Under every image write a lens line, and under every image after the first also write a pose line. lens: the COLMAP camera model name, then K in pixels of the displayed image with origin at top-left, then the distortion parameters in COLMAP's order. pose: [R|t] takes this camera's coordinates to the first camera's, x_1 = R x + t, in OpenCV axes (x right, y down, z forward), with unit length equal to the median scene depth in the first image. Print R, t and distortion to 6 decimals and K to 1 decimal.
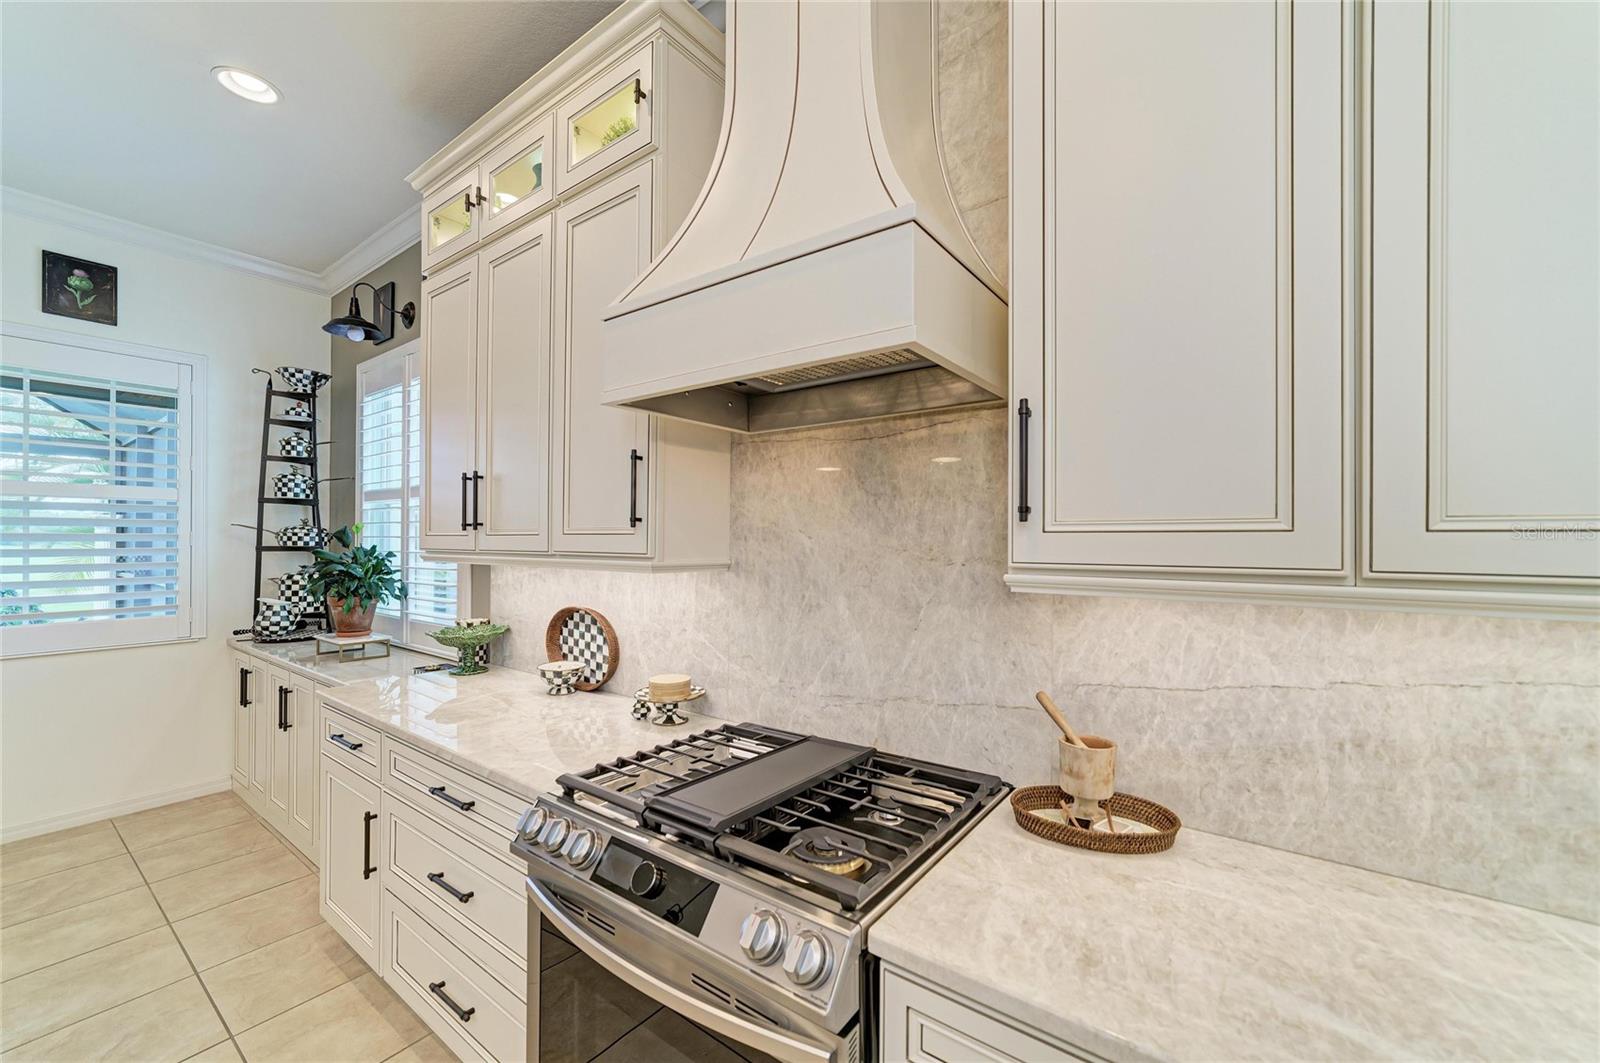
lens RADIAL K [[638.0, 0, 803.2], [0, 638.0, 537.8], [0, 0, 1]] dist [-0.016539, 0.007256]
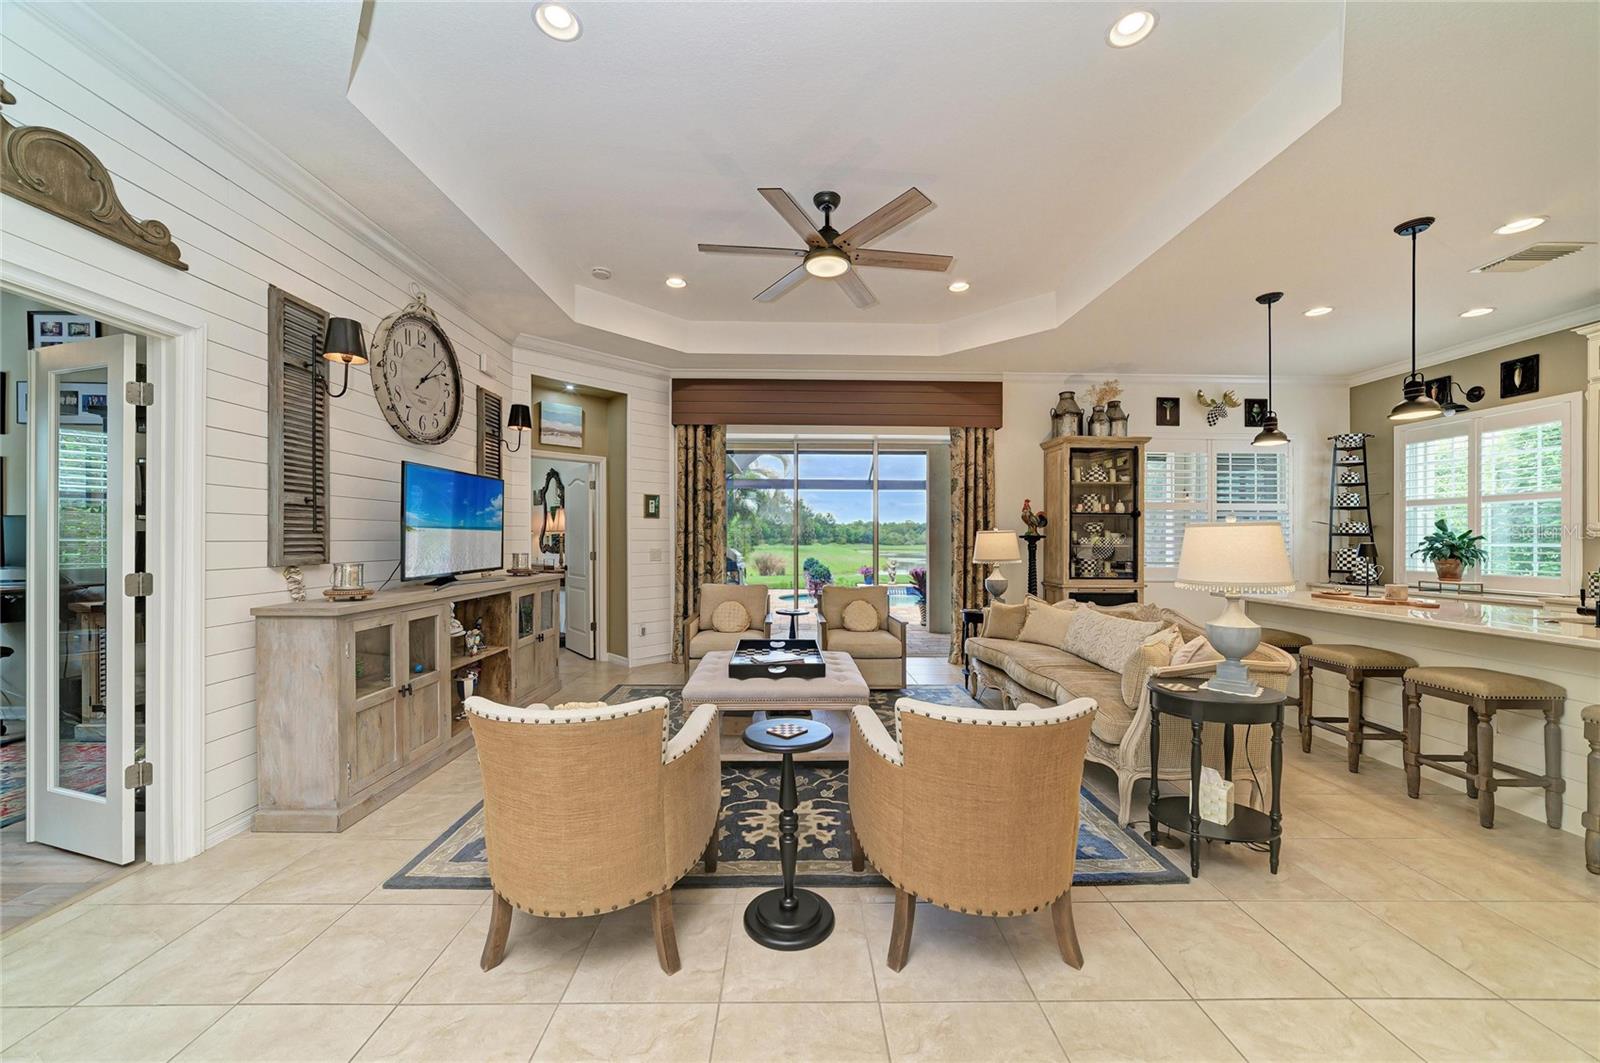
lens RADIAL K [[590.5, 0, 799.0], [0, 590.5, 537.3], [0, 0, 1]] dist [-0.018849, 0.005993]
pose [[0.606738, -0.001846, -0.794900, -0.707727], [-0.002678, 0.999987, -0.004366, 0.059036], [0.794897, 0.004777, 0.606725, -2.015136]]
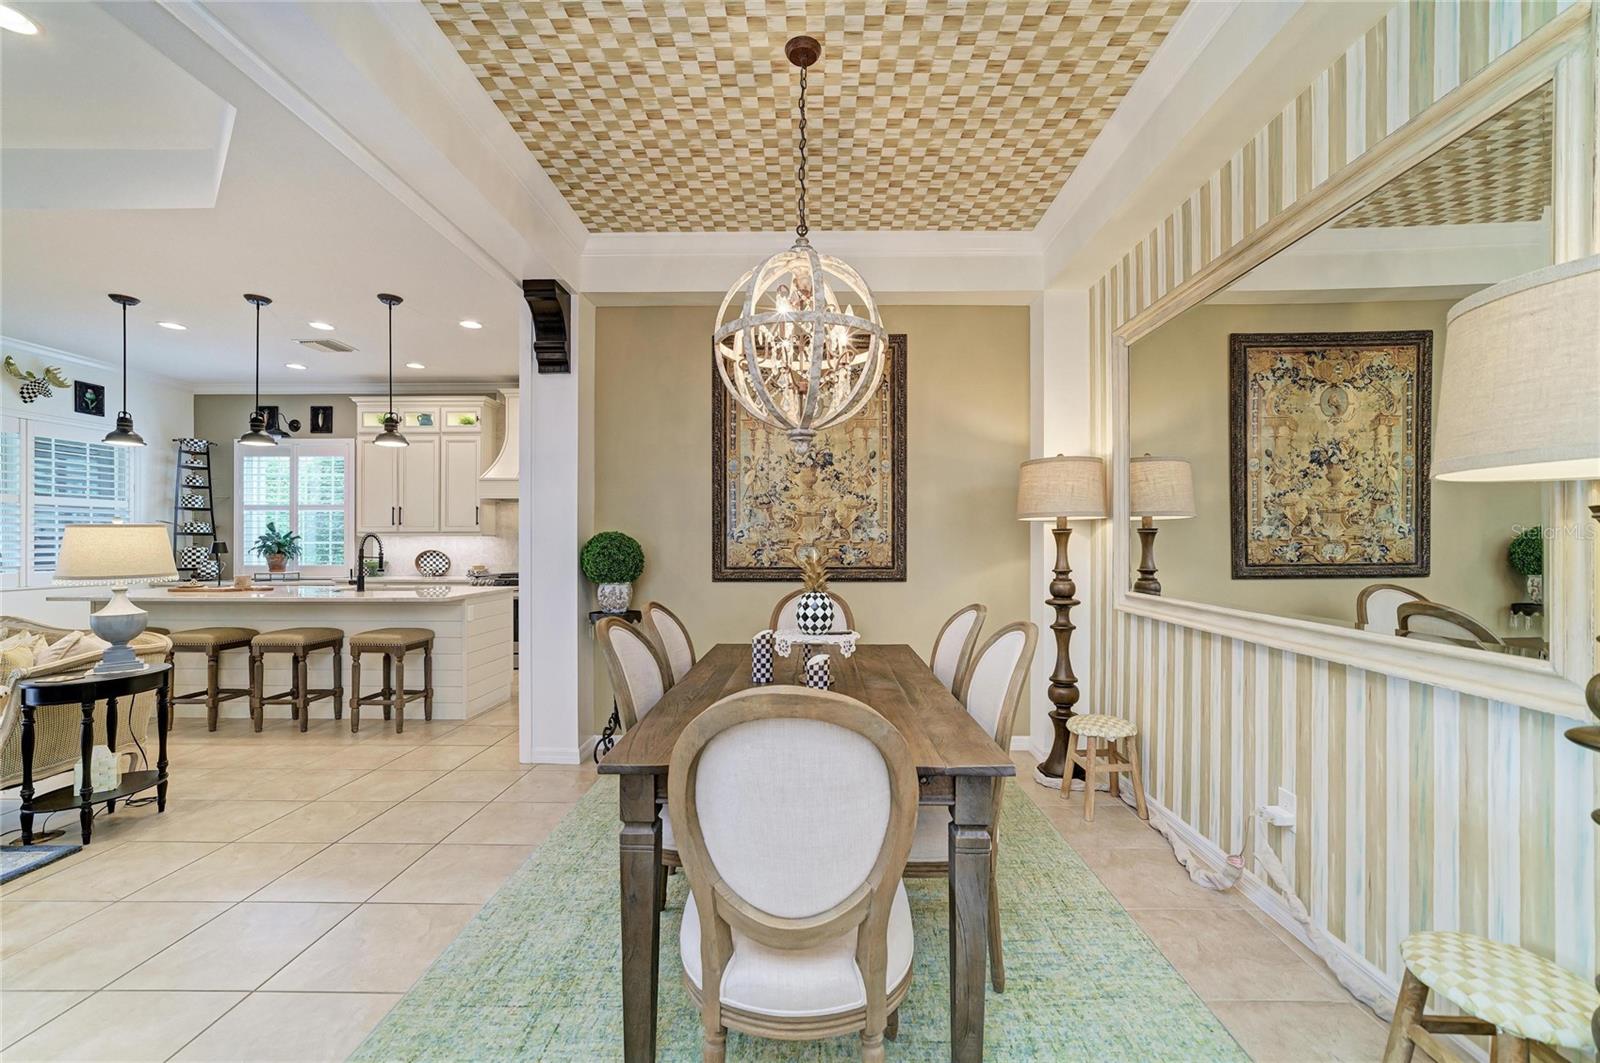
lens RADIAL K [[638.0, 0, 806.0], [0, 638.0, 541.4], [0, 0, 1]] dist [-0.016539, 0.007256]
pose [[0.811159, -0.002201, 0.584821, -0.686900], [0.001096, 0.999997, 0.002244, 0.061079], [-0.584824, -0.001179, 0.811159, -2.618168]]
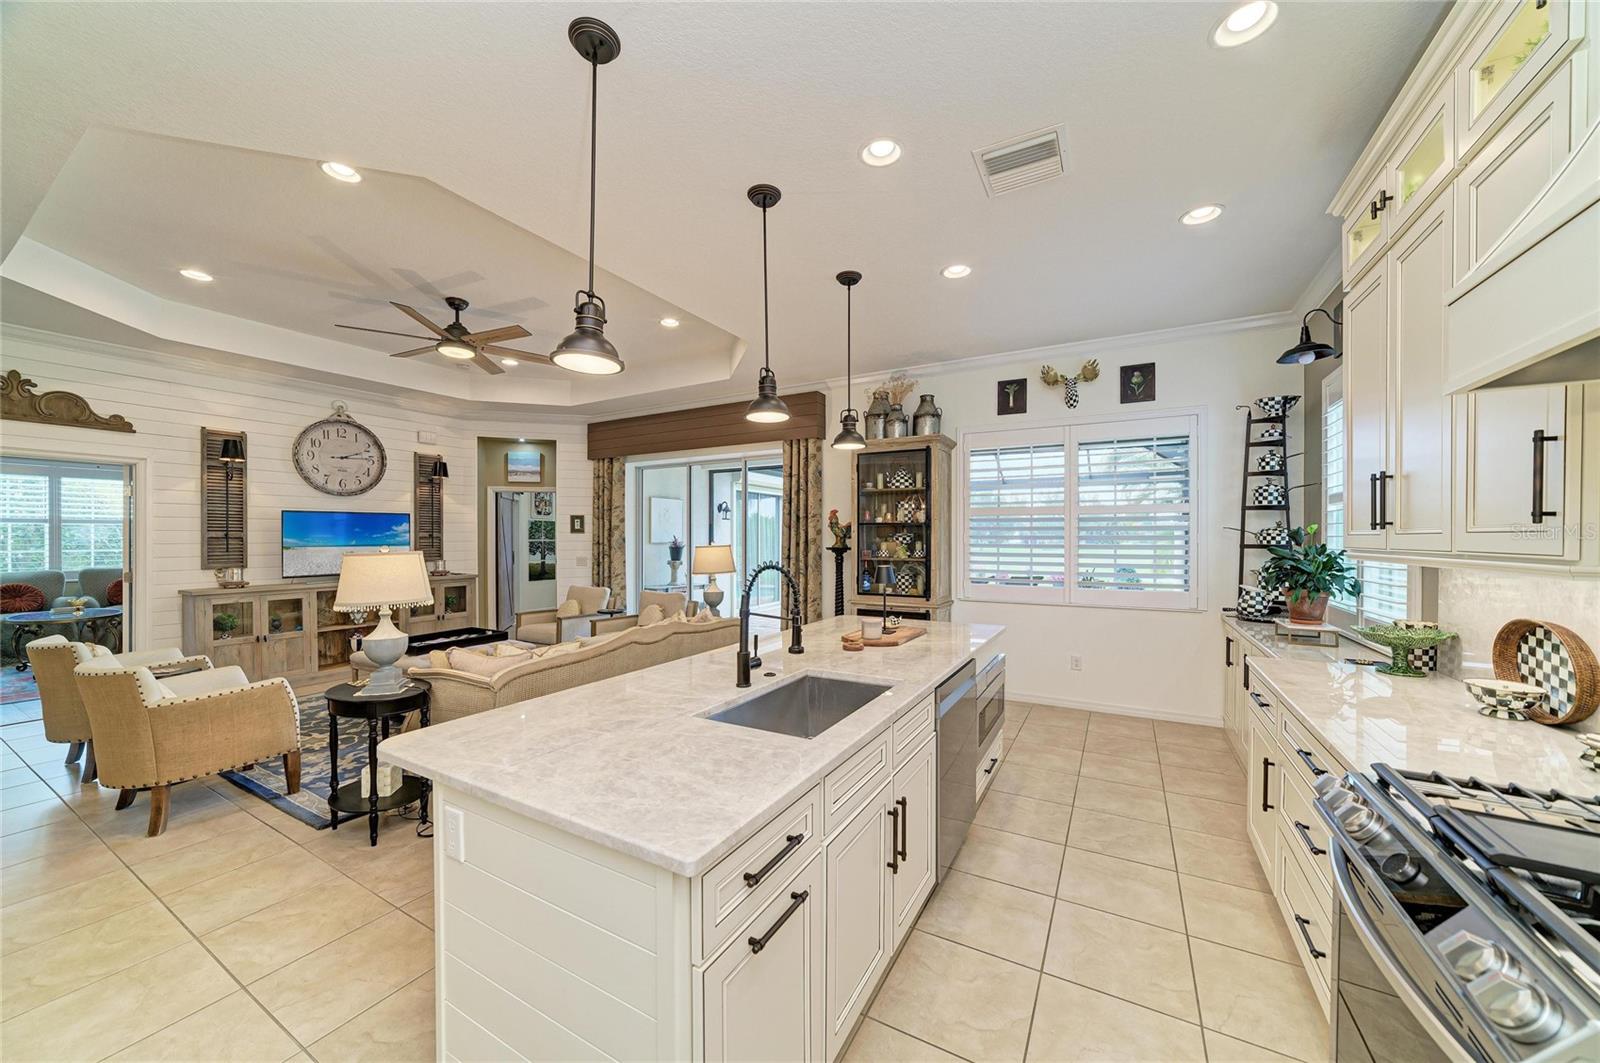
lens RADIAL K [[567.6, 0, 804.7], [0, 567.6, 539.1], [0, 0, 1]] dist [-0.020102, 0.005498]
pose [[0.127173, -0.000463, -0.991880, 0.240938], [0.002428, 0.999997, -0.000155, 0.001537], [0.991878, -0.002389, 0.127174, -0.029996]]
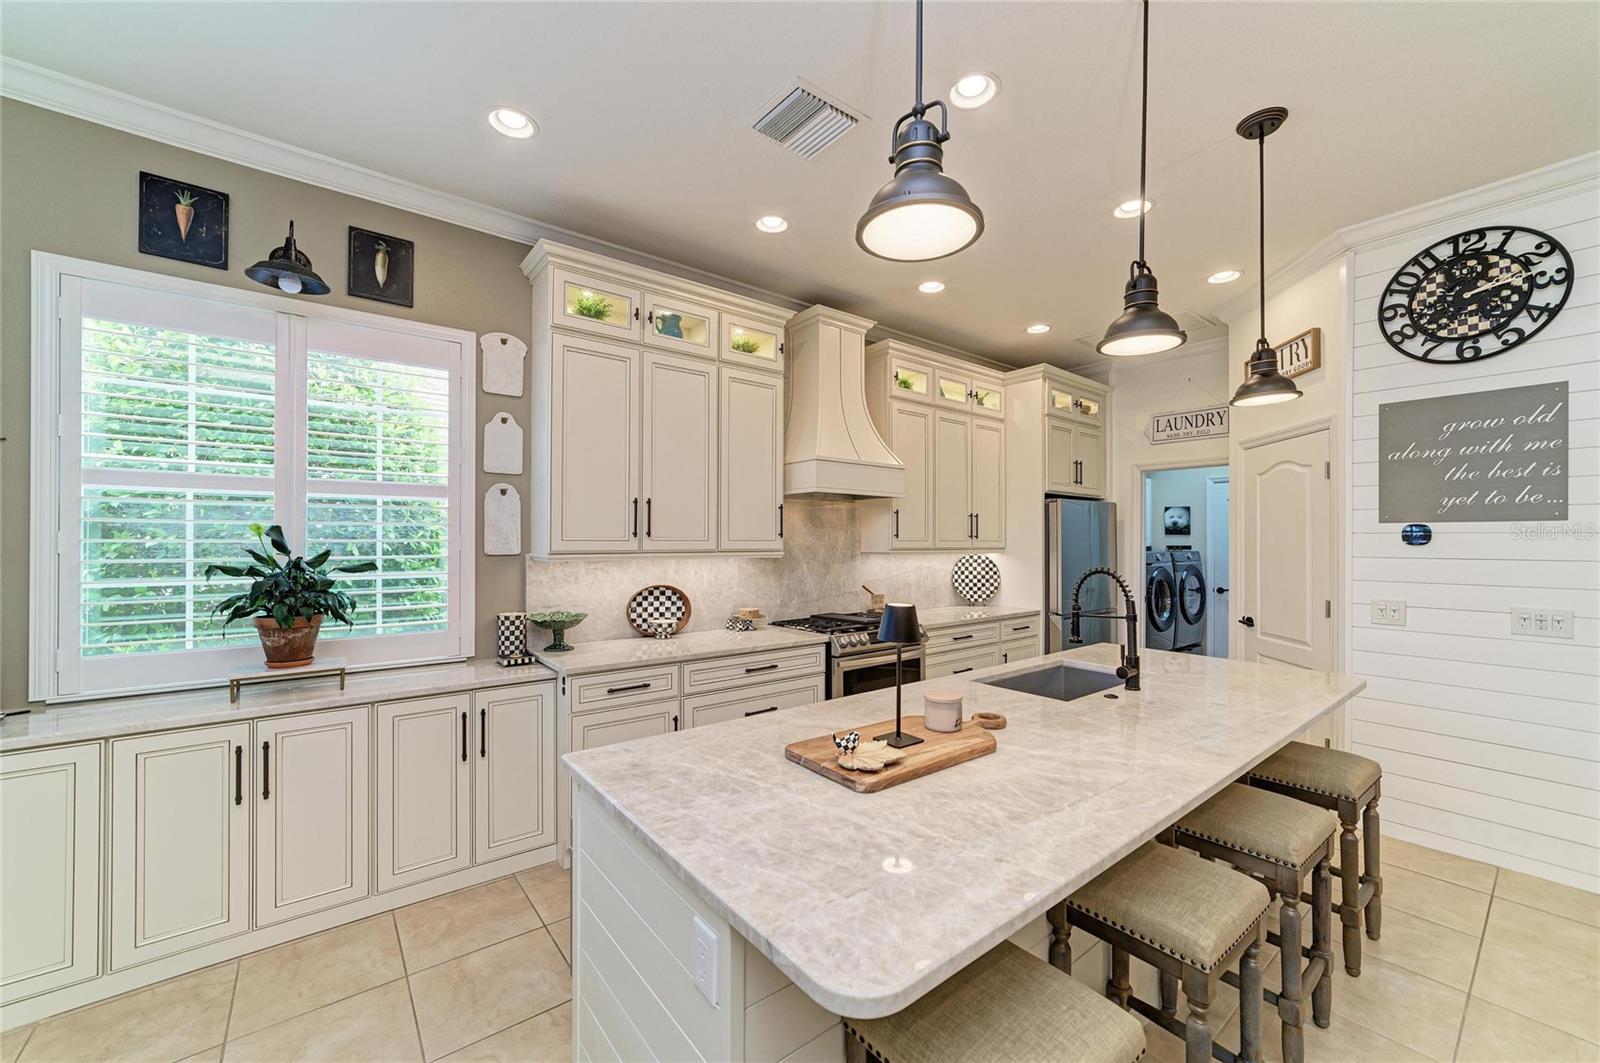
lens RADIAL K [[638.0, 0, 808.0], [0, 638.0, 533.4], [0, 0, 1]] dist [-0.016539, 0.007256]
pose [[0.258623, 0.005565, 0.965962, -1.792444], [-0.005569, 0.999975, -0.004270, -0.015928], [-0.965962, -0.004275, 0.258648, 0.225153]]
